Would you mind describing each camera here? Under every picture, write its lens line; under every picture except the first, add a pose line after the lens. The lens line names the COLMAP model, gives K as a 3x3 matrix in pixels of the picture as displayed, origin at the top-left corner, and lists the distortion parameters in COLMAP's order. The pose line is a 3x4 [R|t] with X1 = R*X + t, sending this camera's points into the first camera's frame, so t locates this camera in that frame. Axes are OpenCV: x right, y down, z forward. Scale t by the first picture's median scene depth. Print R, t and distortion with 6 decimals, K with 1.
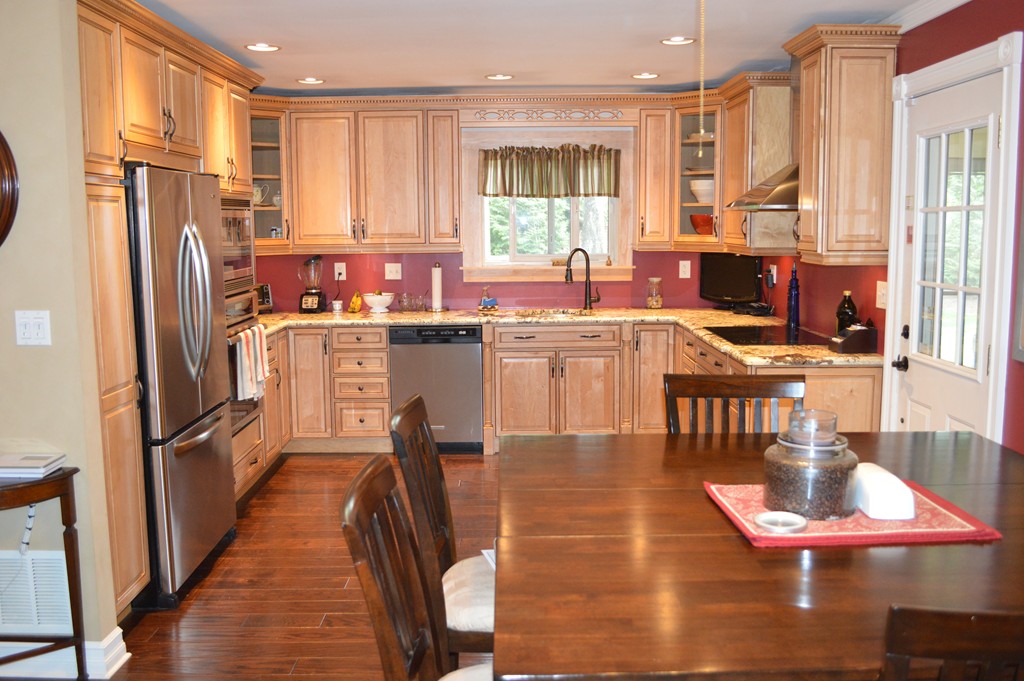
lens RADIAL K [[945.8, 0, 511.4], [0, 945.8, 338.0], [0, 0, 1]] dist [-0.004851, 0.000000]
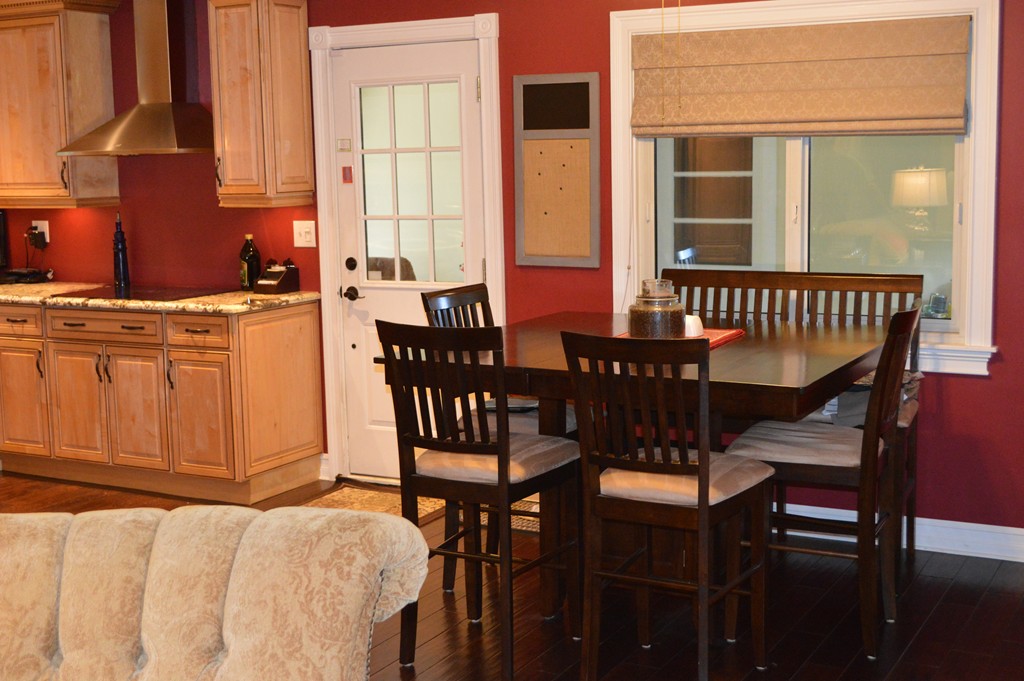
lens RADIAL K [[1339.0, 0, 511.9], [0, 1339.0, 340.5], [0, 0, 1]] dist [0.049273, 0.000000]
pose [[0.482257, -0.128051, 0.866621, -0.820394], [0.129965, 0.988770, 0.073777, -0.008448], [-0.866336, 0.077051, 0.493483, 0.076127]]
